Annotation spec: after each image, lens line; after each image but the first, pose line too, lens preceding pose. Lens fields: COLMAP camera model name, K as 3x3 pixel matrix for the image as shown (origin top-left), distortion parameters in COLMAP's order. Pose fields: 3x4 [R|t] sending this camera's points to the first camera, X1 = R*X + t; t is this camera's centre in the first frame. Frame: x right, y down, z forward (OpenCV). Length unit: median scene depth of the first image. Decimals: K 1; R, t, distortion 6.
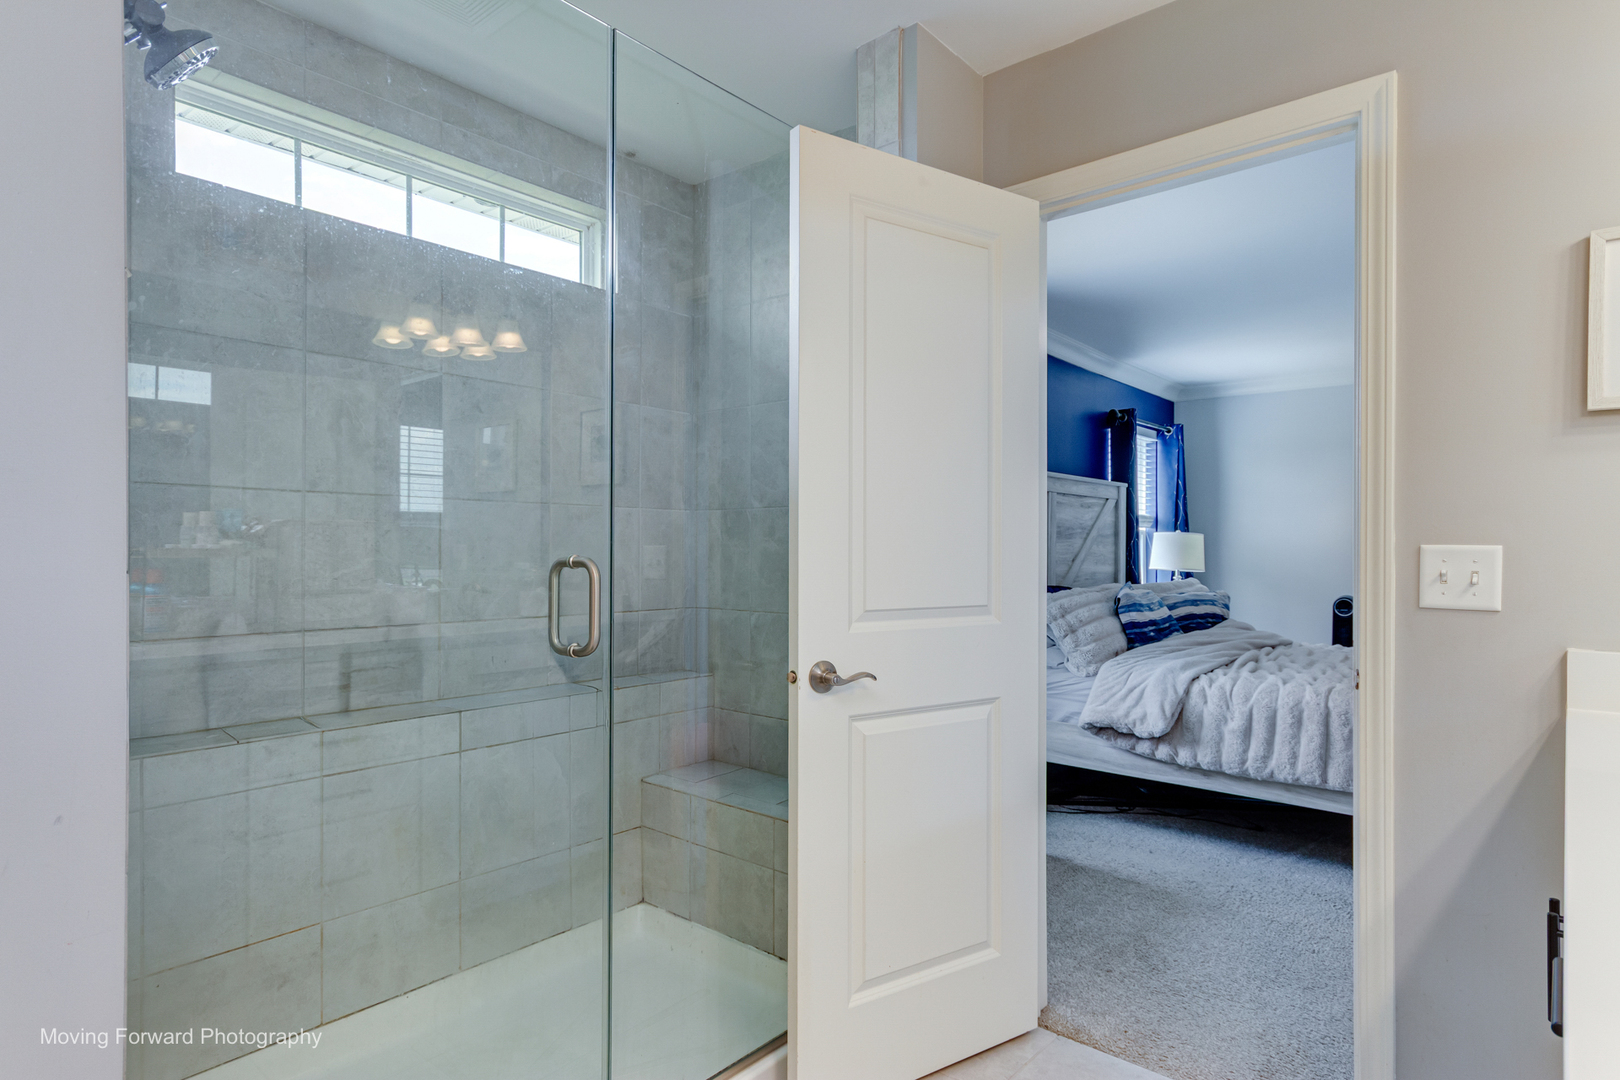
lens RADIAL K [[871.2, 0, 809.3], [0, 871.2, 550.2], [0, 0, 1]] dist [-0.000268, -0.000007]
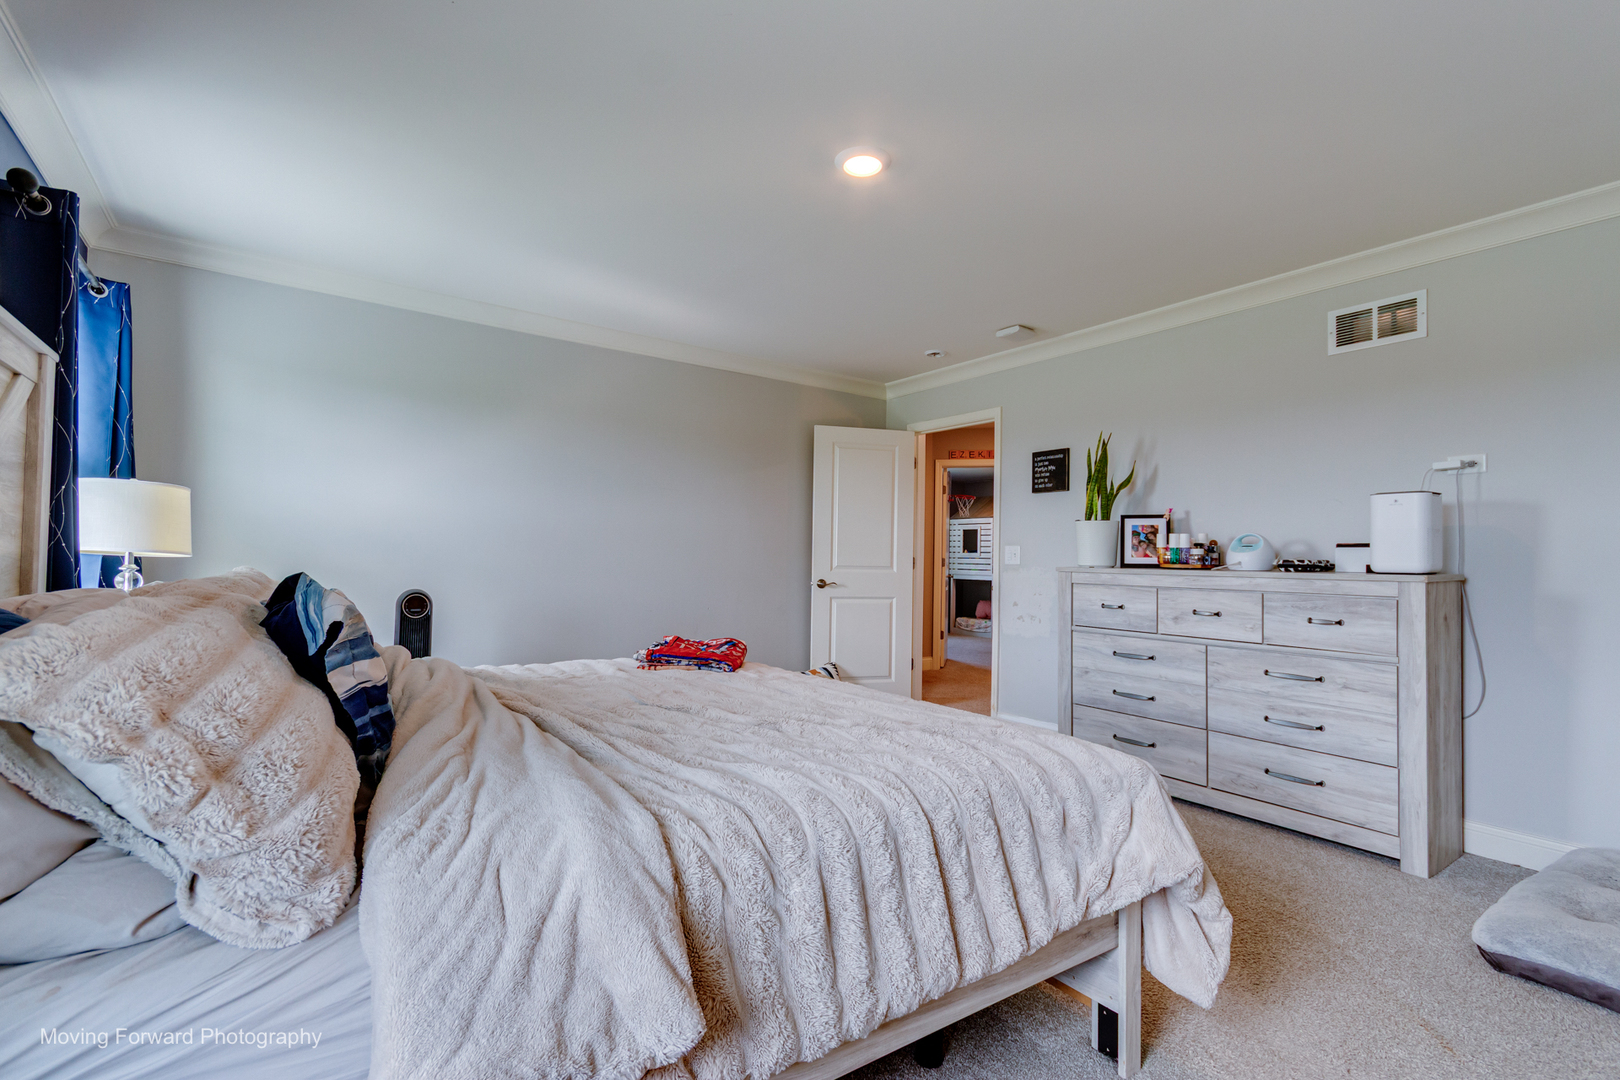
lens RADIAL K [[753.8, 0, 813.4], [0, 753.8, 542.4], [0, 0, 1]] dist [-0.001749, 0.000088]
pose [[0.243715, 0.017342, 0.969692, 0.127771], [-0.013648, 0.999802, -0.014451, 0.027060], [-0.969751, -0.009713, 0.243903, 0.757785]]
